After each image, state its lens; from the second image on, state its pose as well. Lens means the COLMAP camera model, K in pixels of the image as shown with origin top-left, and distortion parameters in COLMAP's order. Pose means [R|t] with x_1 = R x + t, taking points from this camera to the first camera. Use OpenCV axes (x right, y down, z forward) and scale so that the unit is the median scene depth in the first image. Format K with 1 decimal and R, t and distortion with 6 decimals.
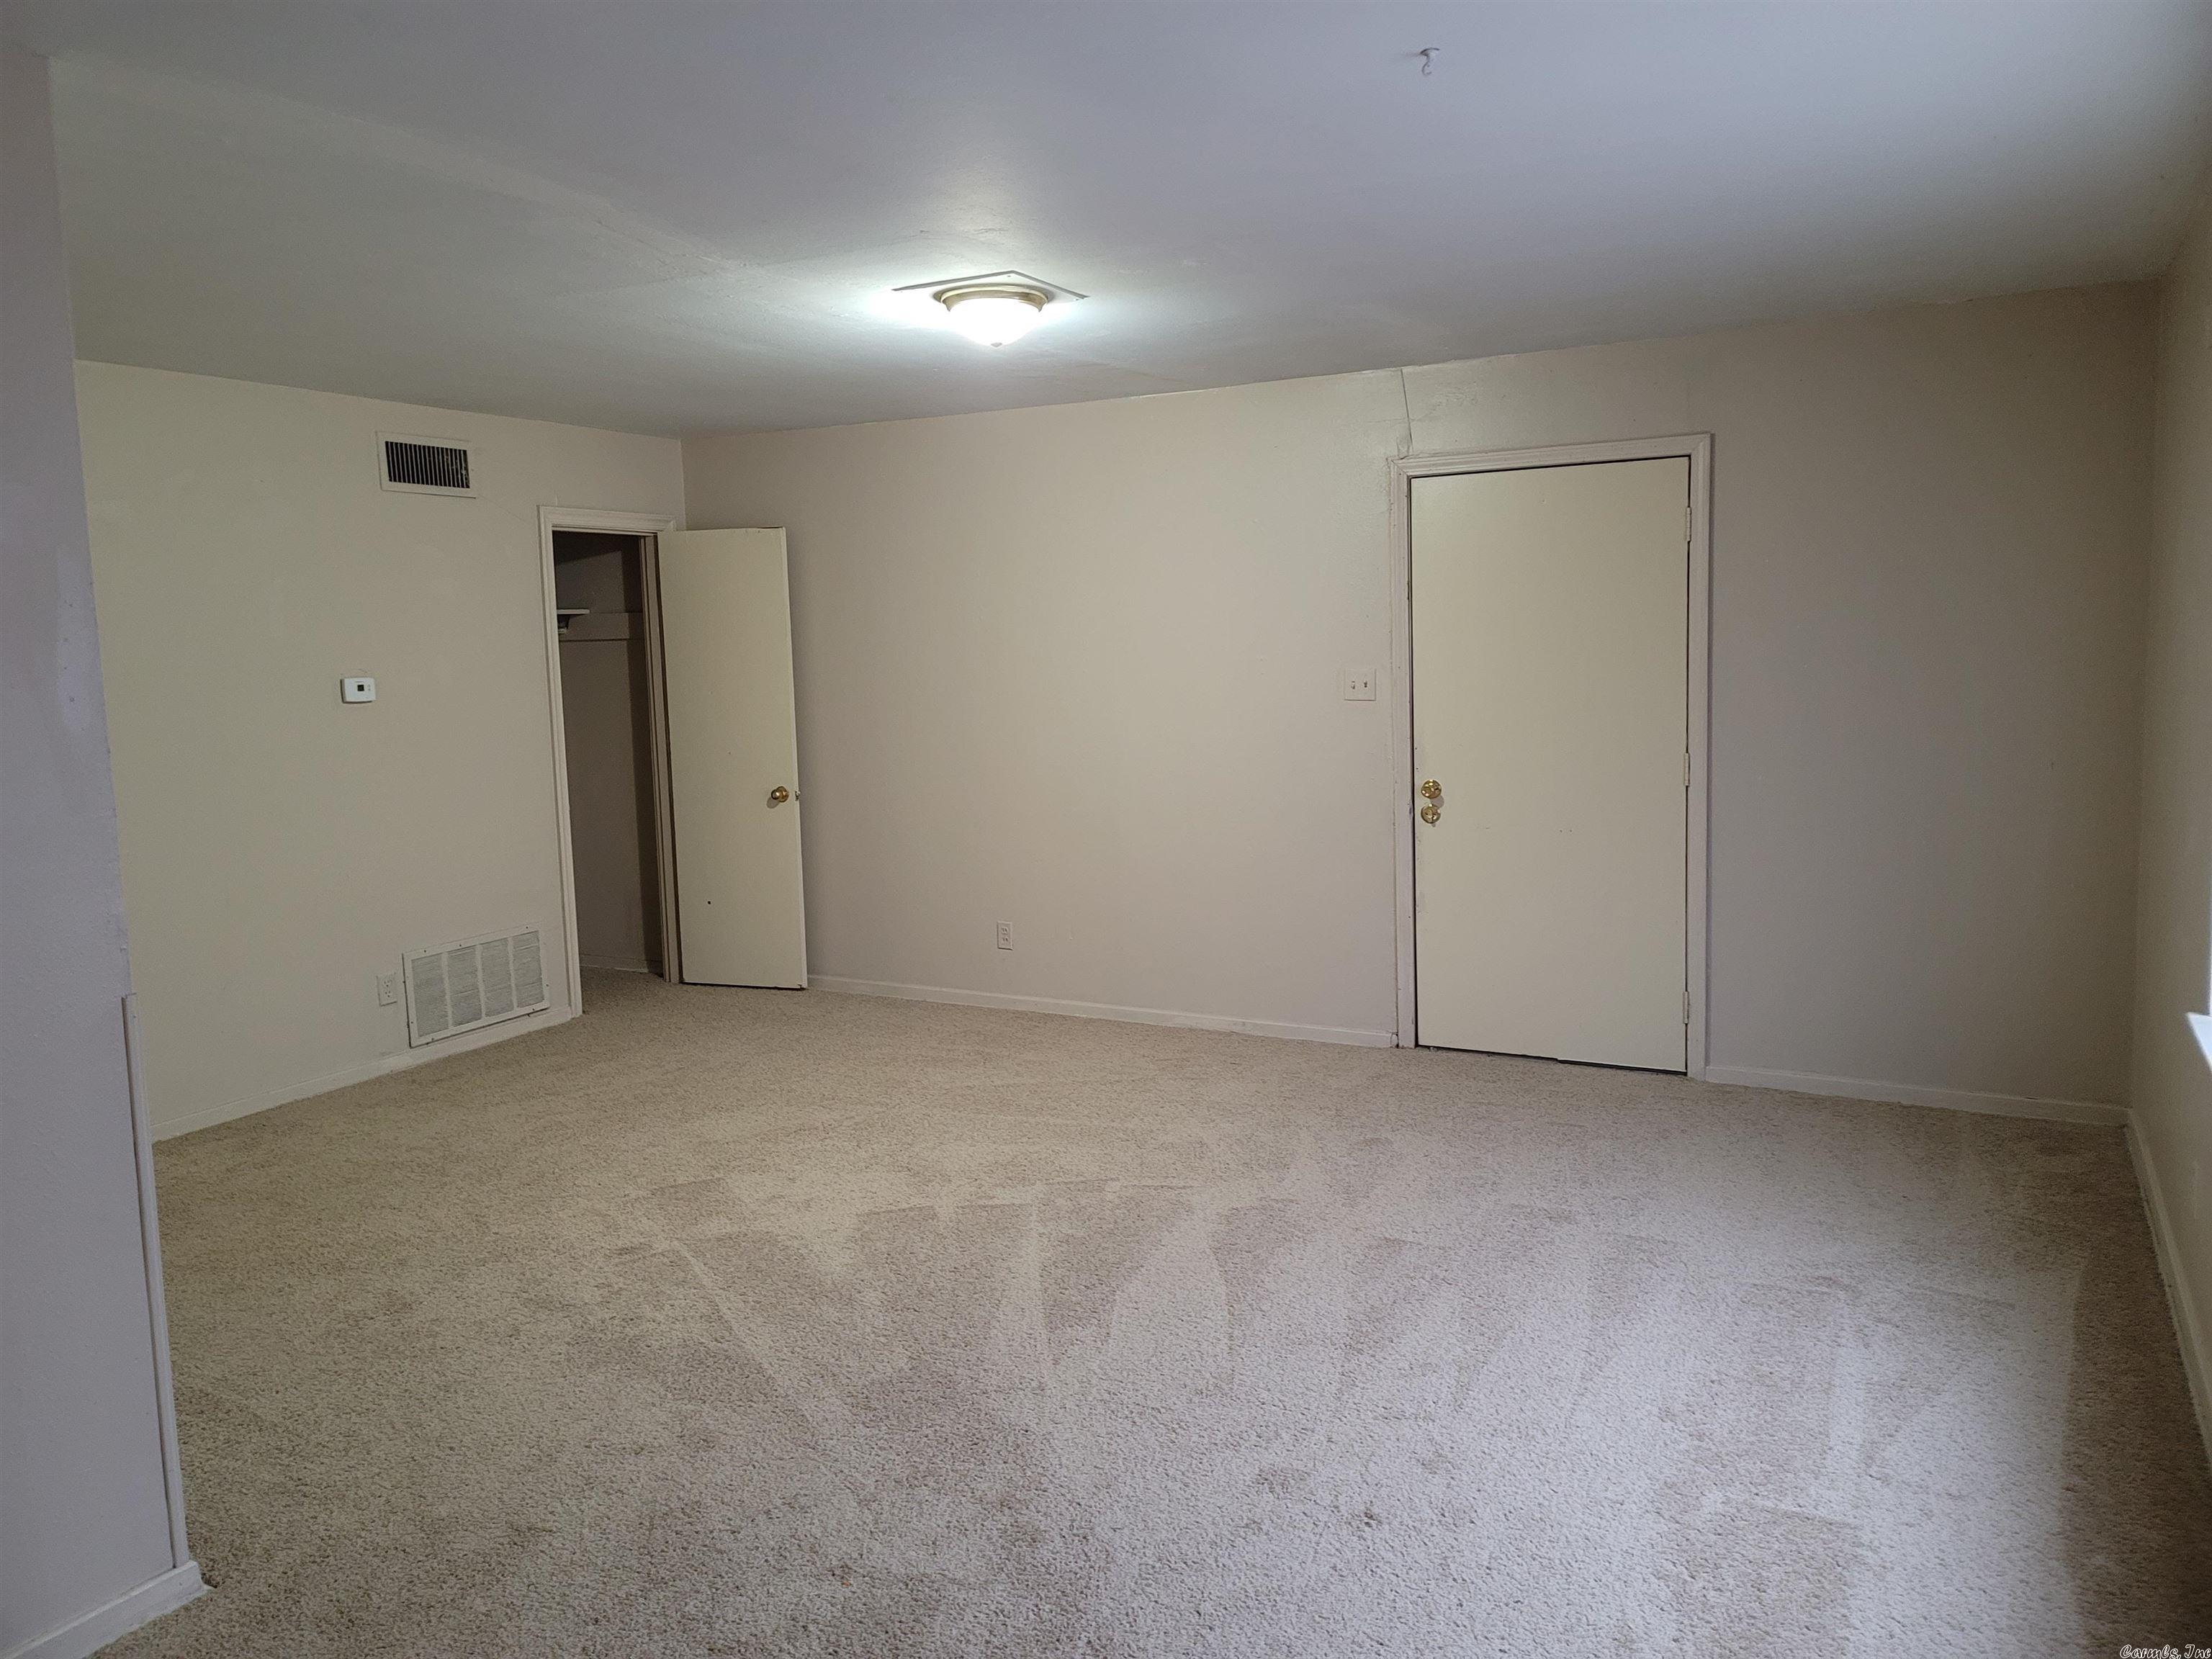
lens RADIAL K [[1634.7, 0, 1106.0], [0, 1634.7, 829.5], [0, 0, 1]] dist [0.039774, -0.001542]
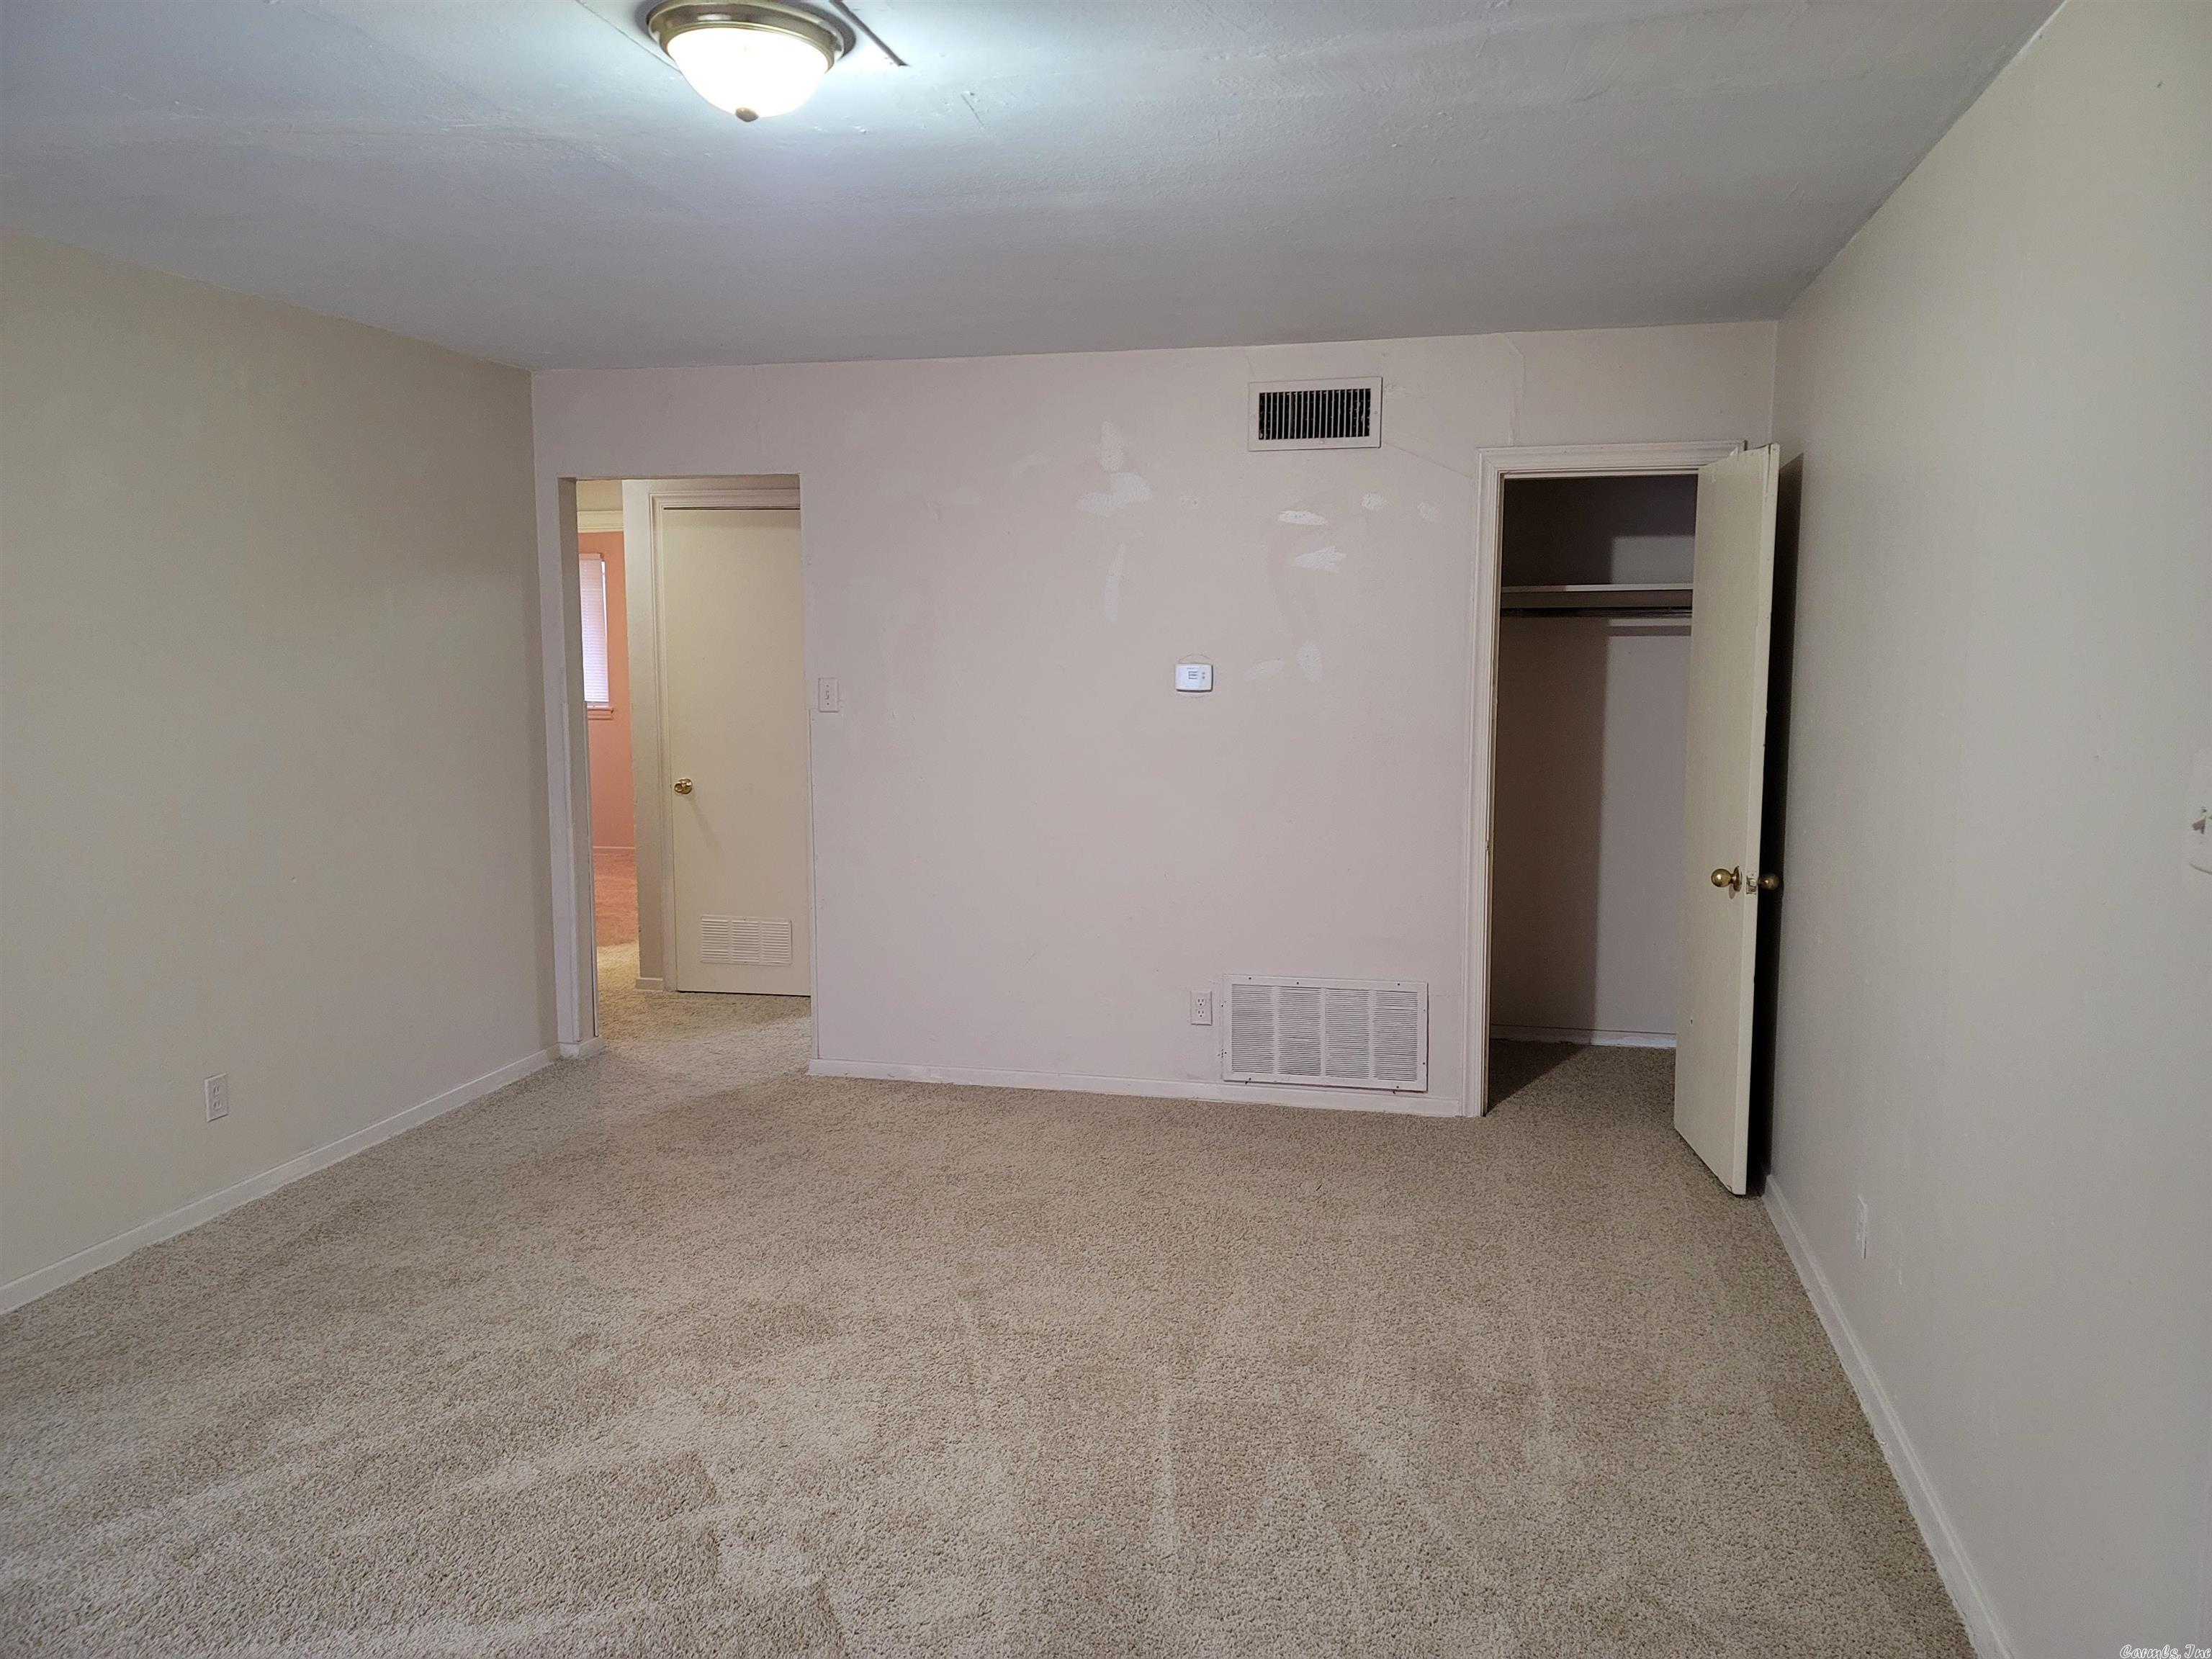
lens RADIAL K [[1634.7, 0, 1106.0], [0, 1634.7, 829.5], [0, 0, 1]] dist [0.039774, -0.001542]
pose [[0.248064, 0.149447, -0.957147, 0.381598], [-0.117917, 0.985340, 0.123288, -0.100762], [0.961540, 0.082281, 0.262049, 0.679972]]
